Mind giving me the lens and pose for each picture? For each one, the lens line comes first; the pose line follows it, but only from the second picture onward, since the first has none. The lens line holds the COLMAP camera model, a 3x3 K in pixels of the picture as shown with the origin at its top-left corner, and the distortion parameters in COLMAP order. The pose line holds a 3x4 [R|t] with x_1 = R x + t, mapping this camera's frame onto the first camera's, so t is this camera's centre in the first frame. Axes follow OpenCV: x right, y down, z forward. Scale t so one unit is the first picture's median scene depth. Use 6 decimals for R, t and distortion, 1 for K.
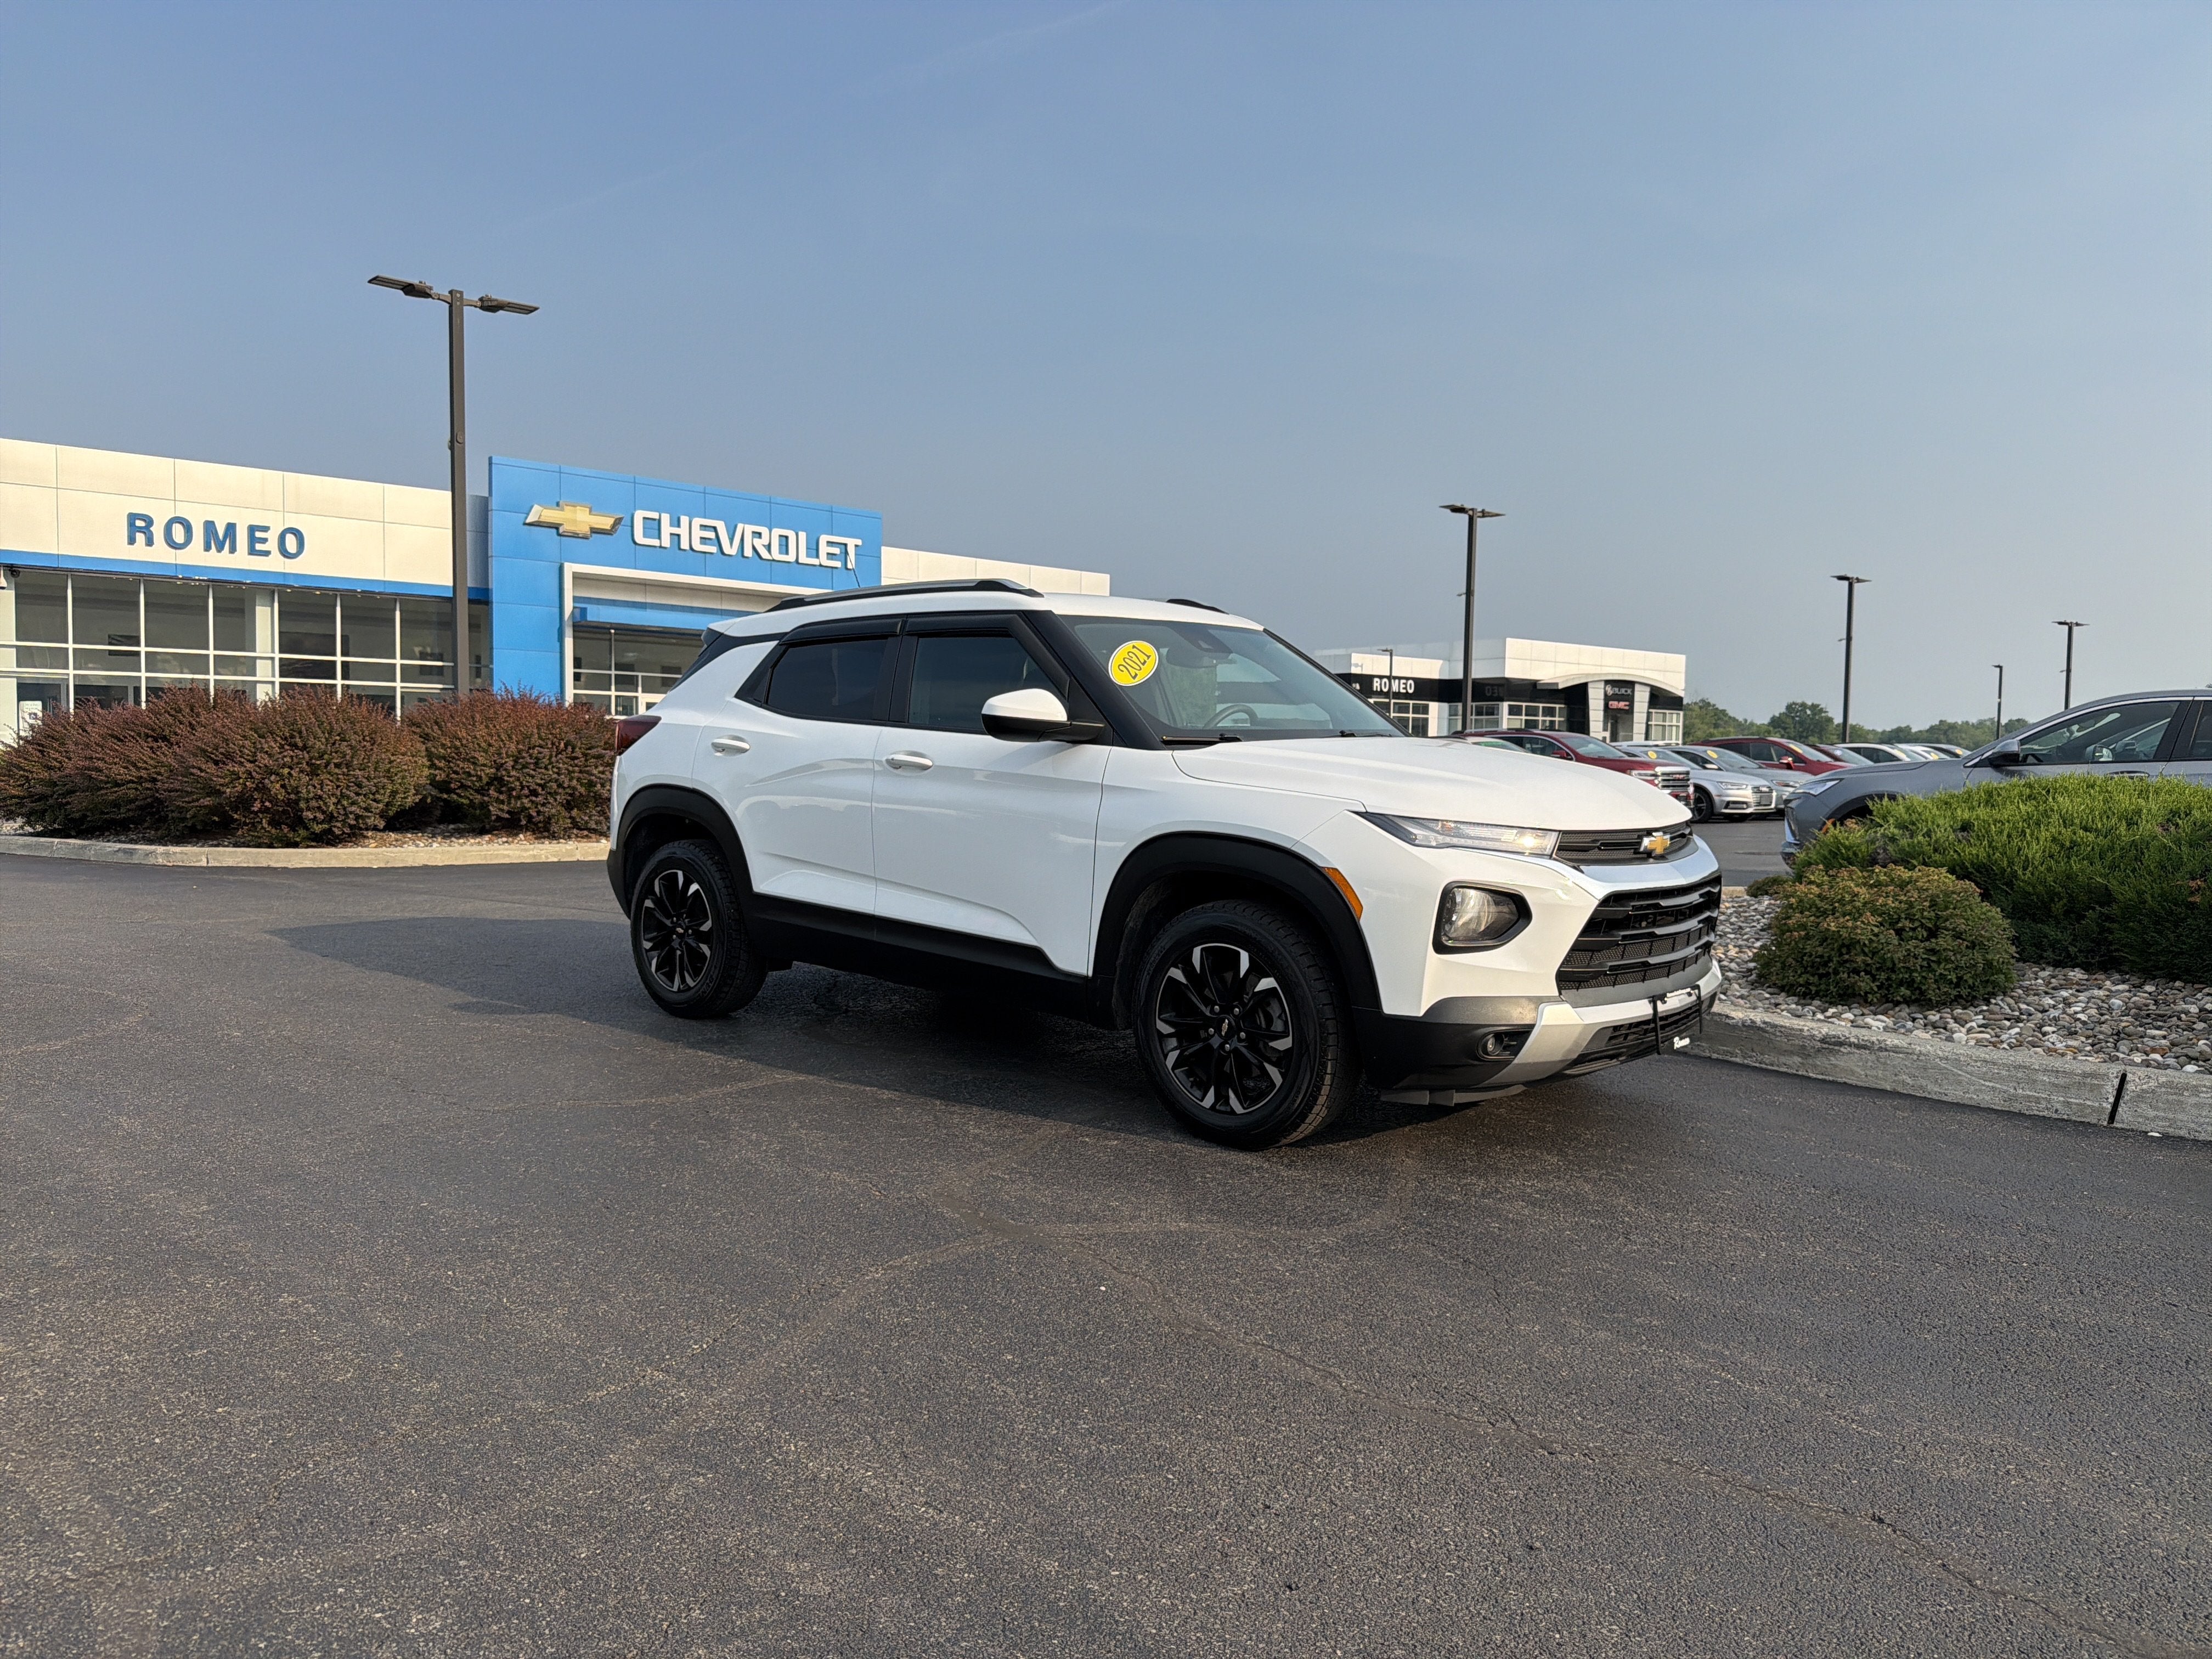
lens RADIAL K [[1577.2, 0, 1101.7], [0, 1577.2, 888.2], [0, 0, 1]] dist [0.065731, -0.091555]
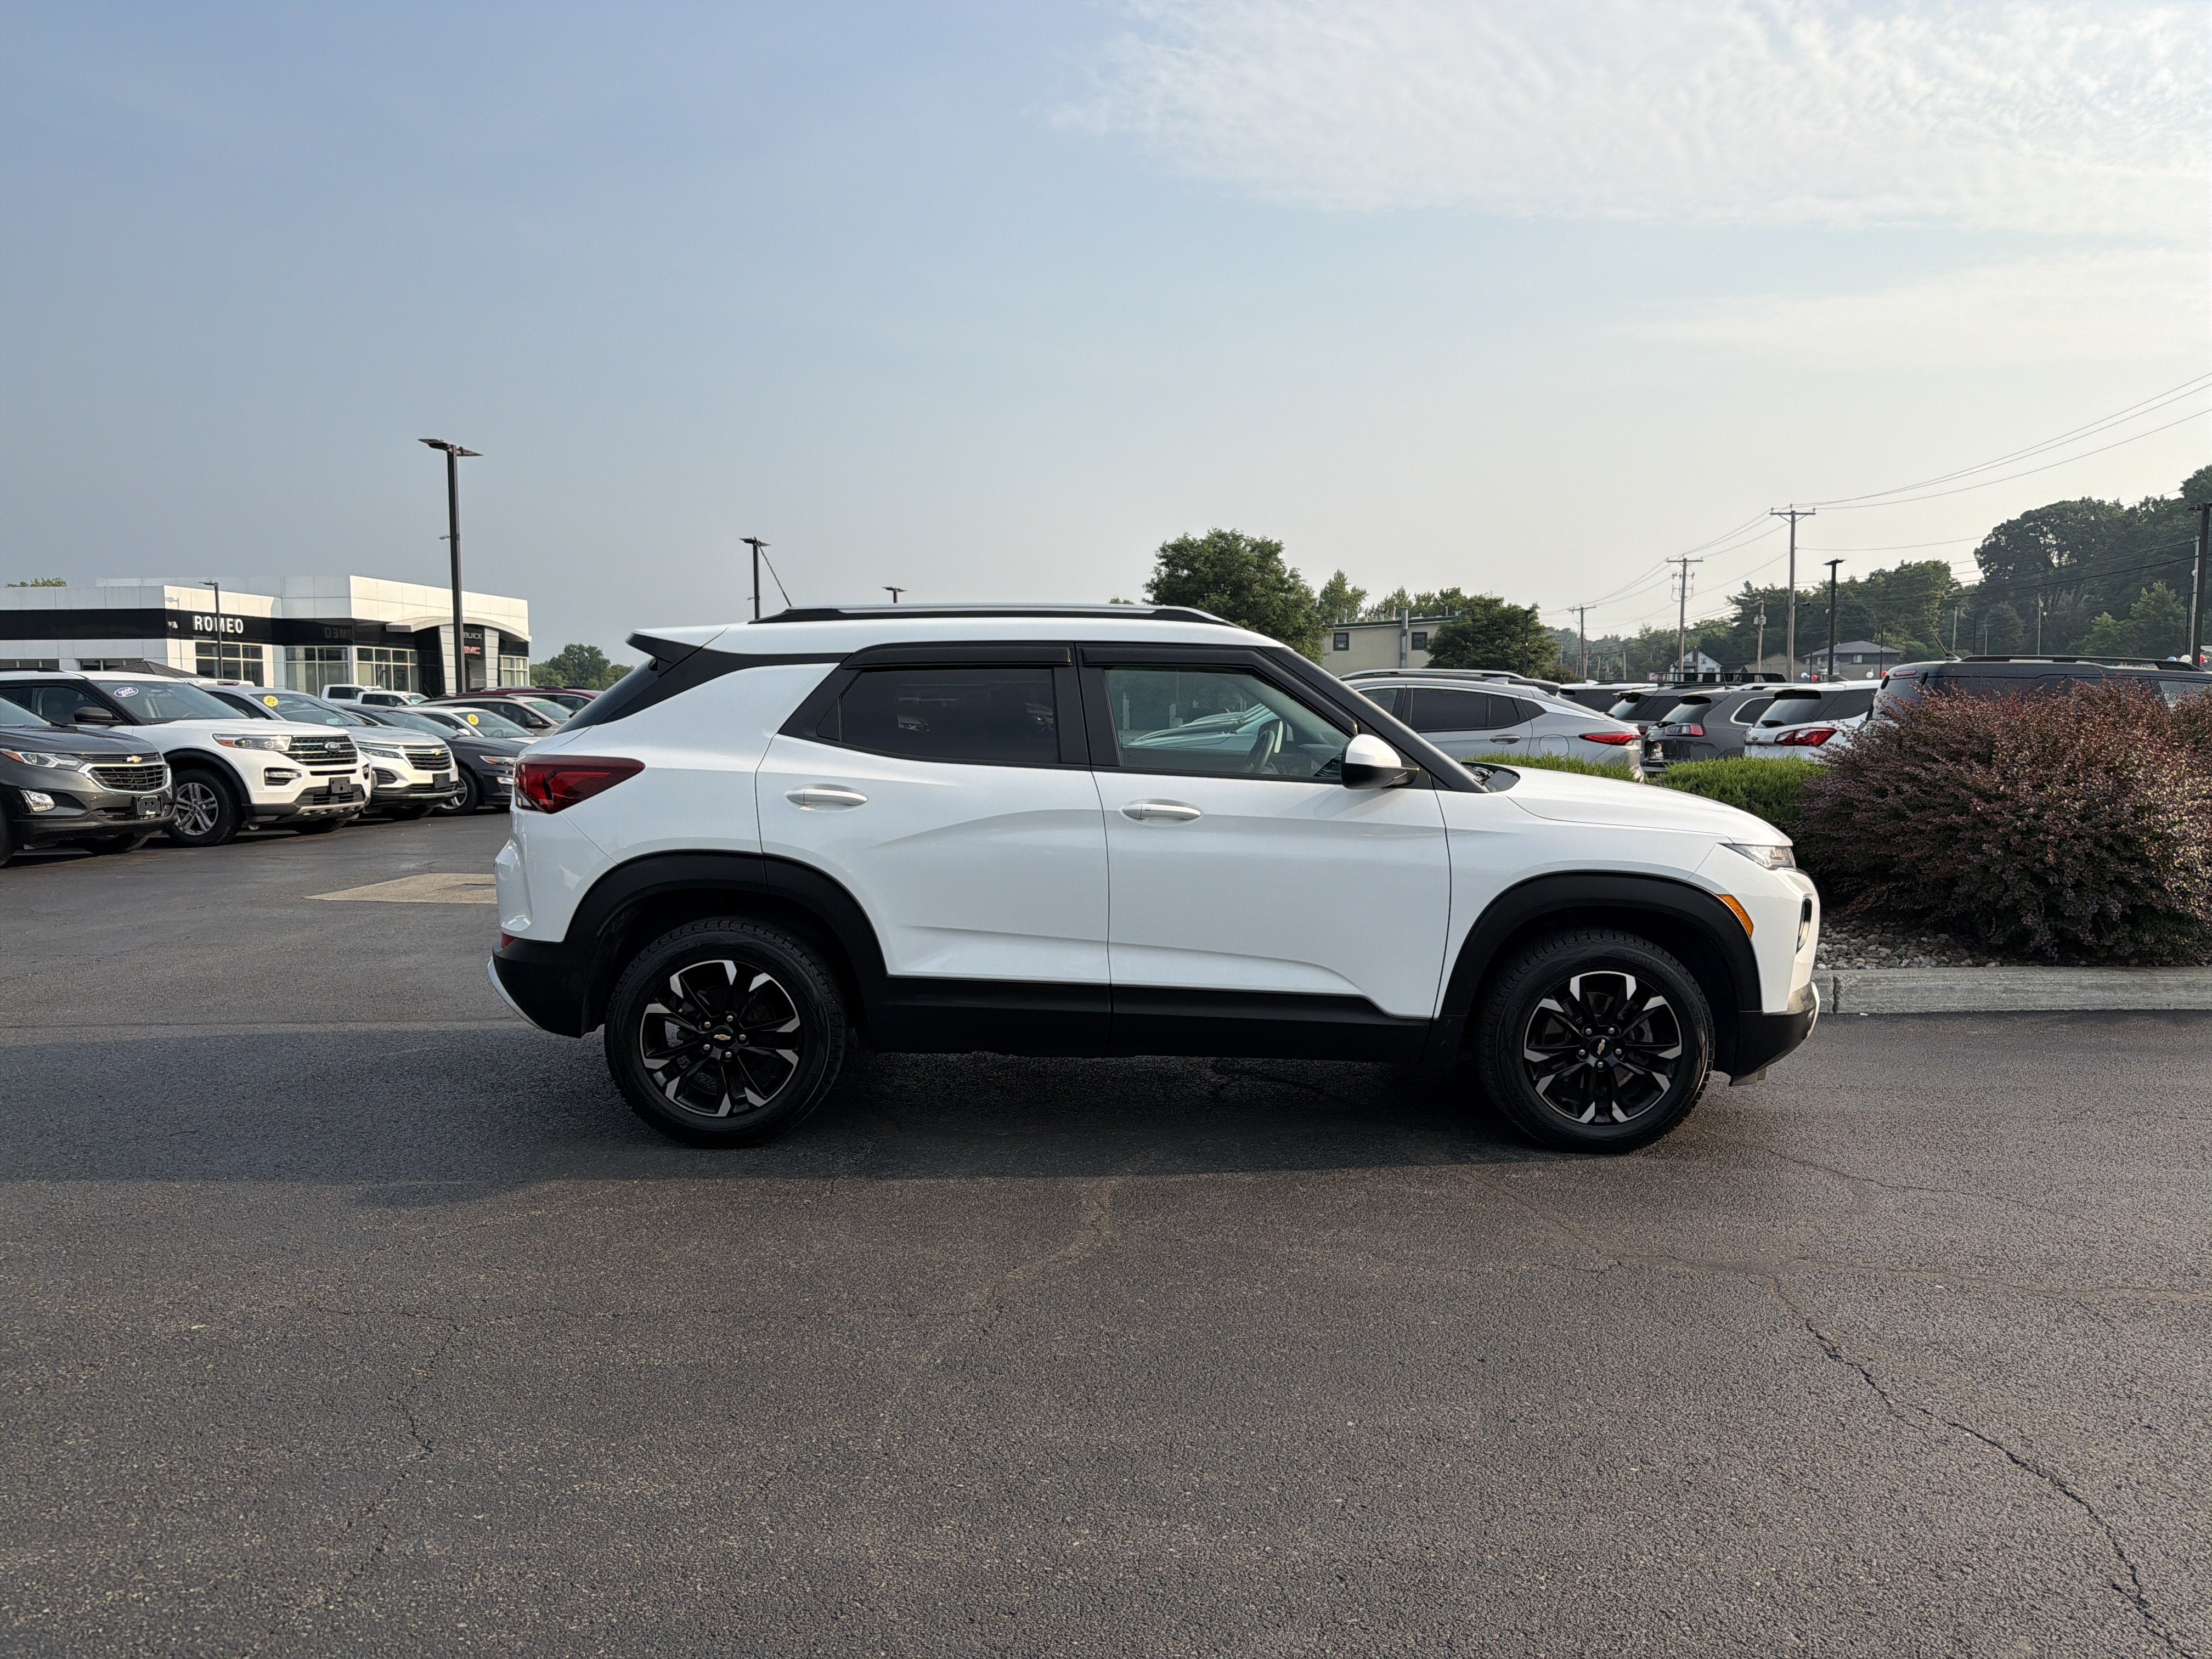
lens RADIAL K [[1602.3, 0, 1117.3], [0, 1602.3, 834.8], [0, 0, 1]] dist [0.016126, -0.025187]
pose [[0.715297, -0.070077, 0.695299, -0.687371], [0.066330, 0.997276, 0.032274, -0.086687], [-0.695666, 0.023033, 0.717996, 0.319769]]
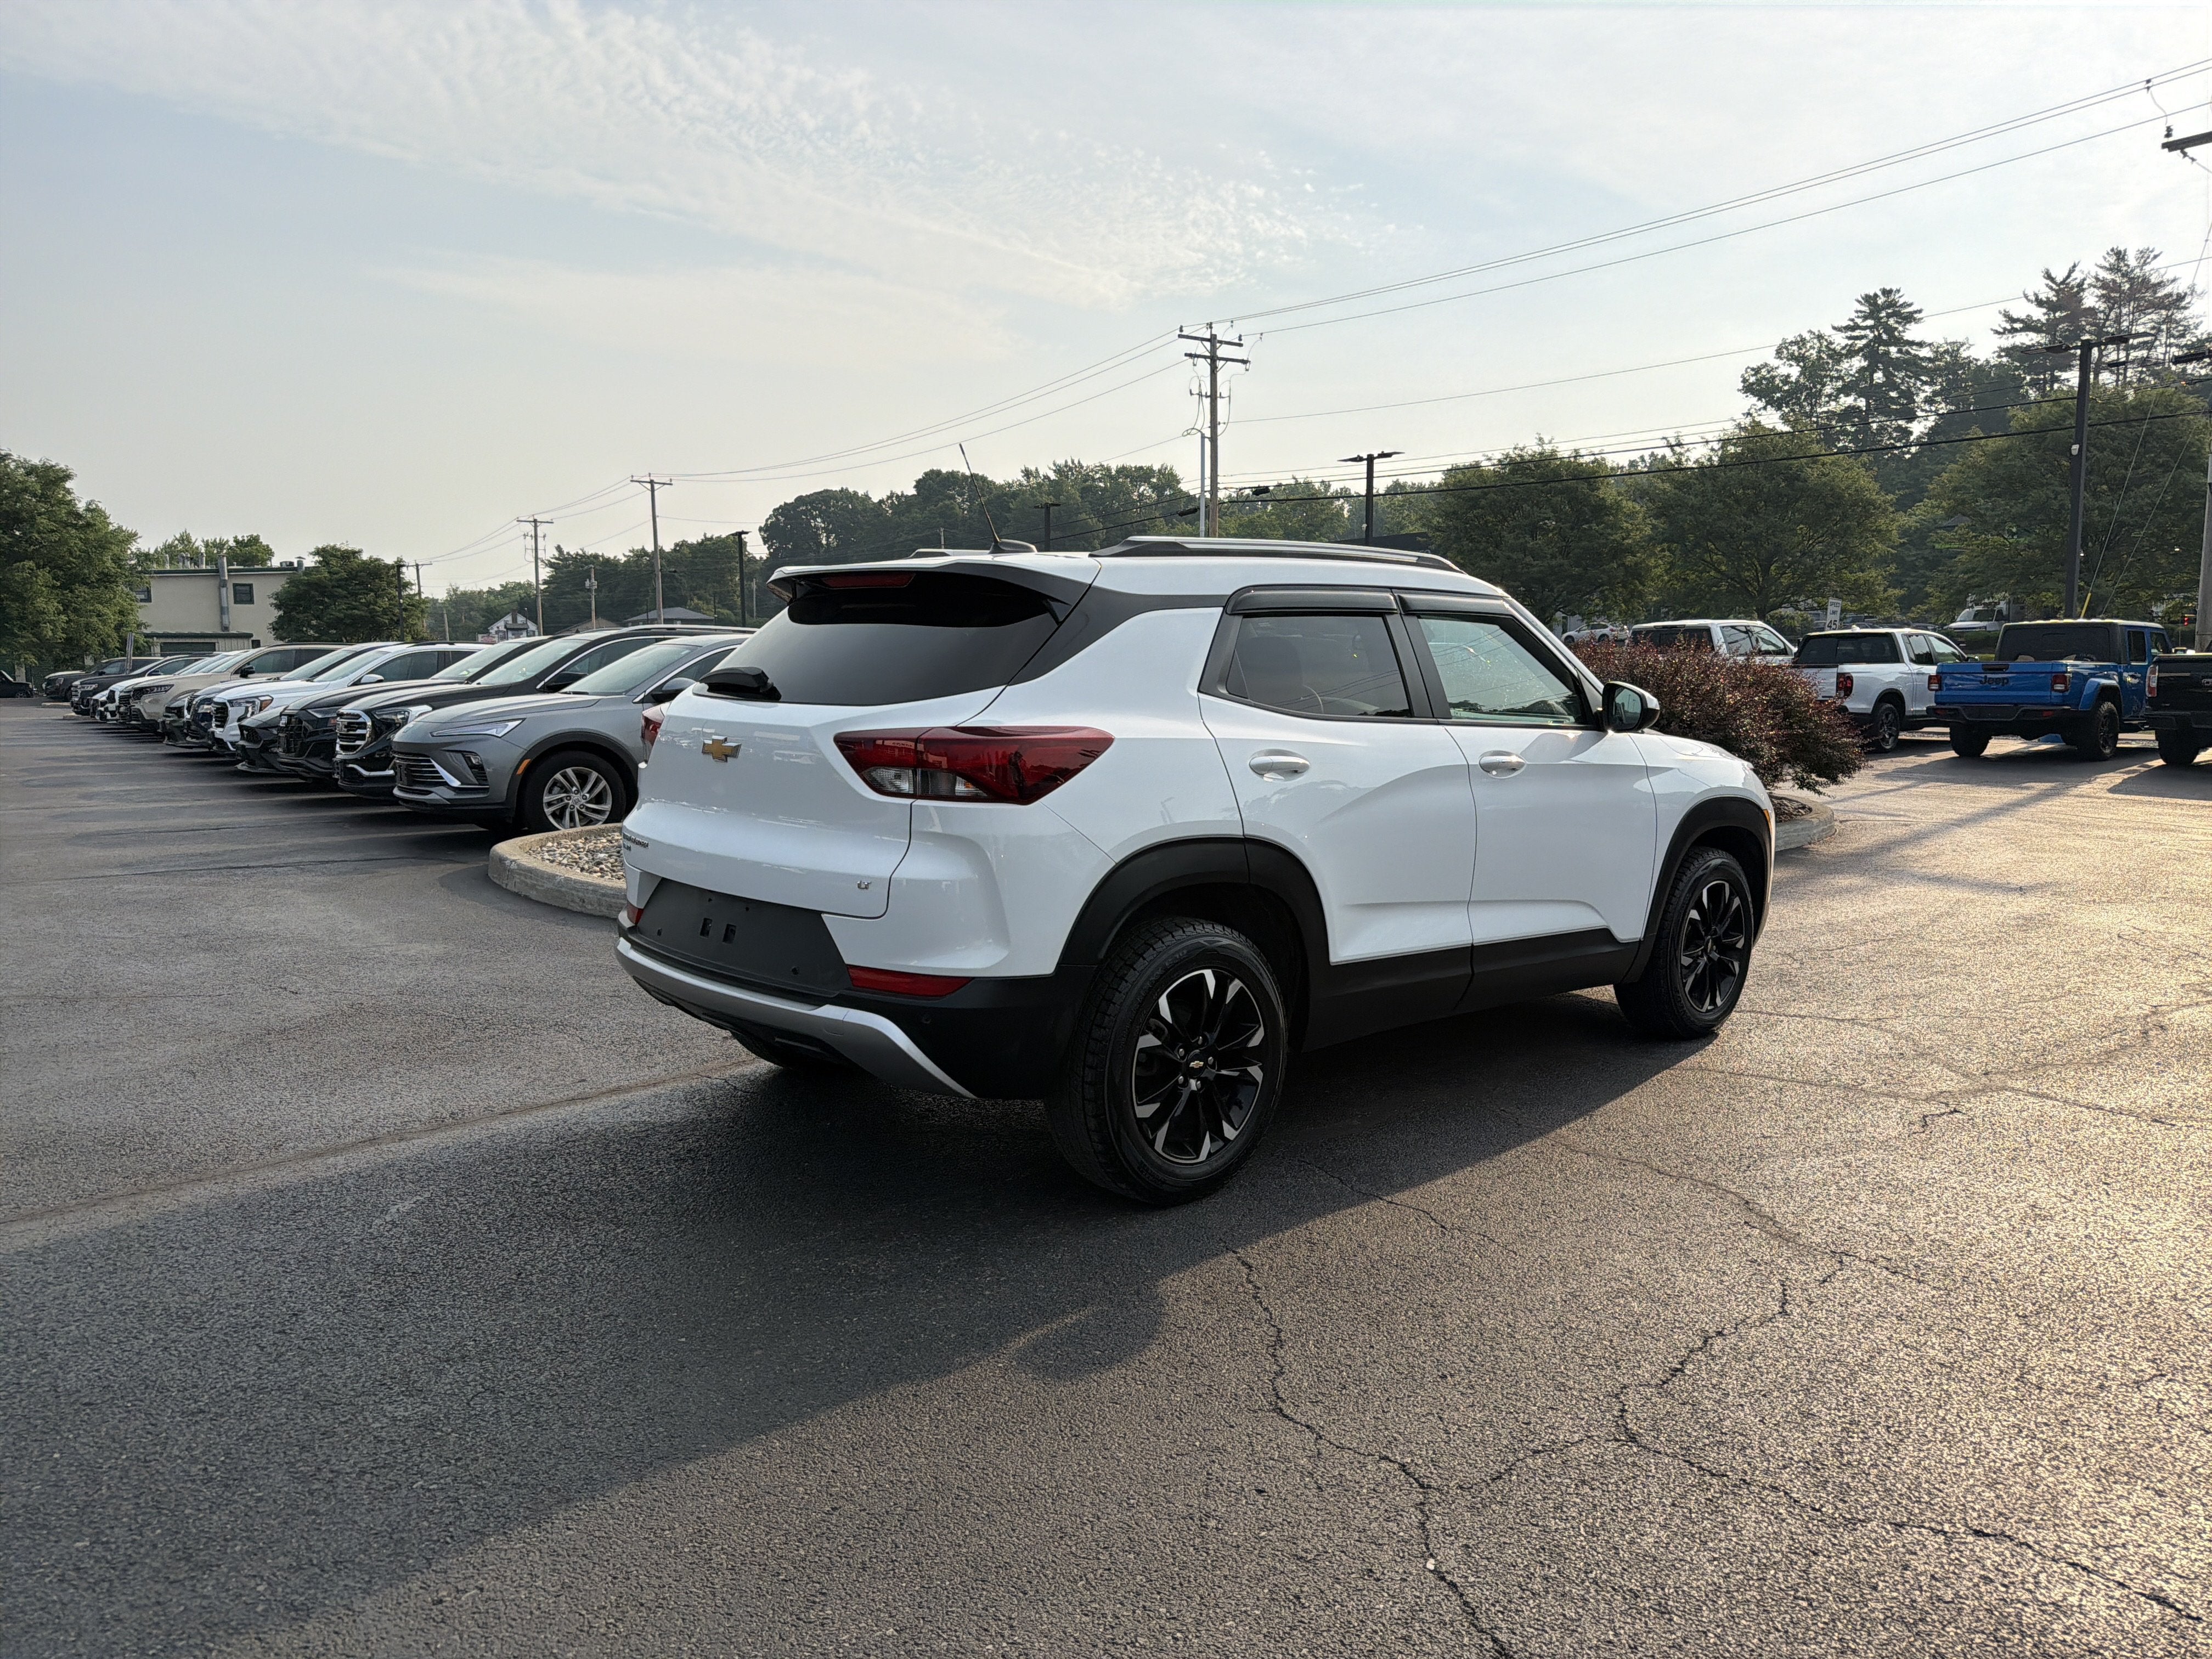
lens RADIAL K [[1625.5, 0, 1073.0], [0, 1625.5, 827.6], [0, 0, 1]] dist [-0.010960, -0.008231]
pose [[0.069719, -0.109300, 0.991561, -0.927227], [0.077513, 0.991568, 0.103850, -0.141472], [-0.994551, 0.069618, 0.077603, 1.029697]]
